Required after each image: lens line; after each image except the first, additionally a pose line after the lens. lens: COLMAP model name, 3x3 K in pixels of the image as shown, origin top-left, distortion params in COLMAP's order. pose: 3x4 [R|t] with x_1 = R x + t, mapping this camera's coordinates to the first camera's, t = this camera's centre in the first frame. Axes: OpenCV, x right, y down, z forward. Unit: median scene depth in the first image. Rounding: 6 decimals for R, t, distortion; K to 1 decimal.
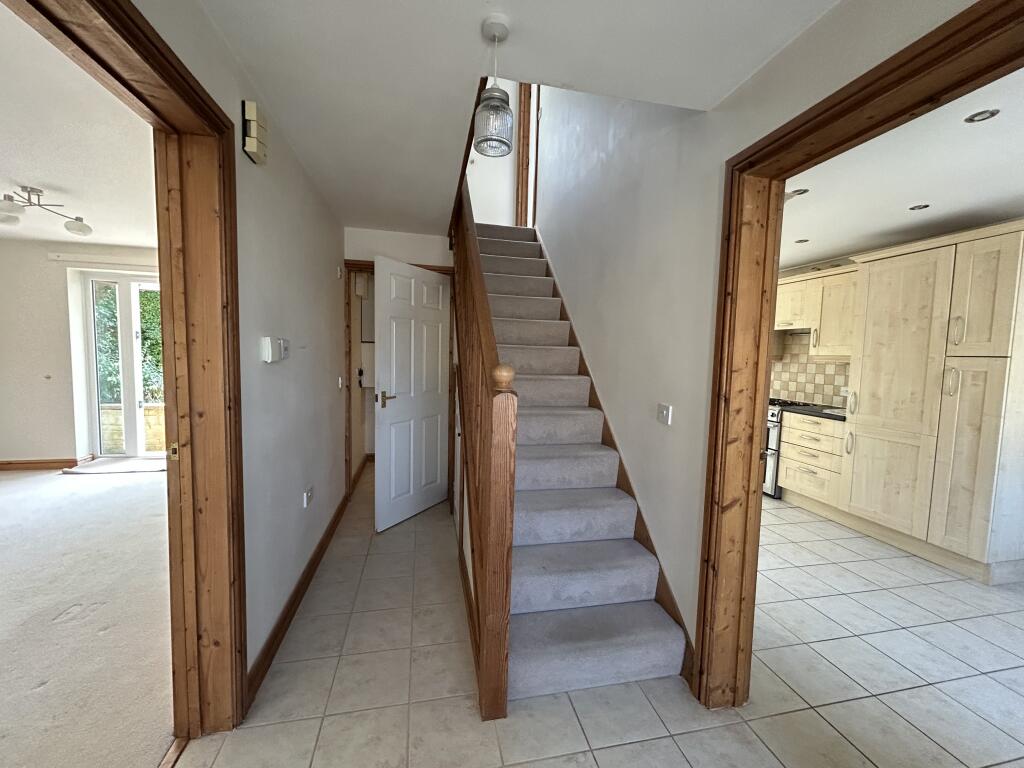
lens RADIAL K [[410.1, 0, 512.0], [0, 410.1, 385.7], [0, 0, 1]] dist [-0.002365, -0.000092]
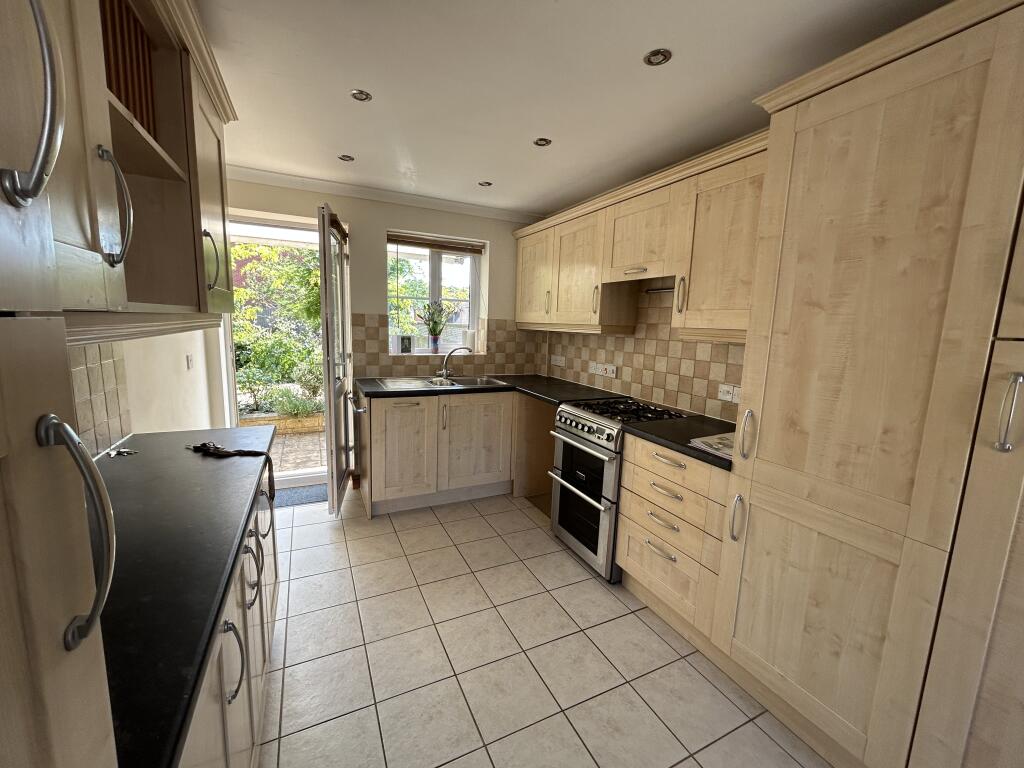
lens RADIAL K [[410.1, 0, 513.7], [0, 410.1, 379.4], [0, 0, 1]] dist [-0.002365, -0.000092]
pose [[0.971761, -0.019315, 0.235176, 0.460666], [0.003375, 0.997680, 0.067993, -0.050039], [-0.235944, -0.065280, 0.969572, 0.605590]]
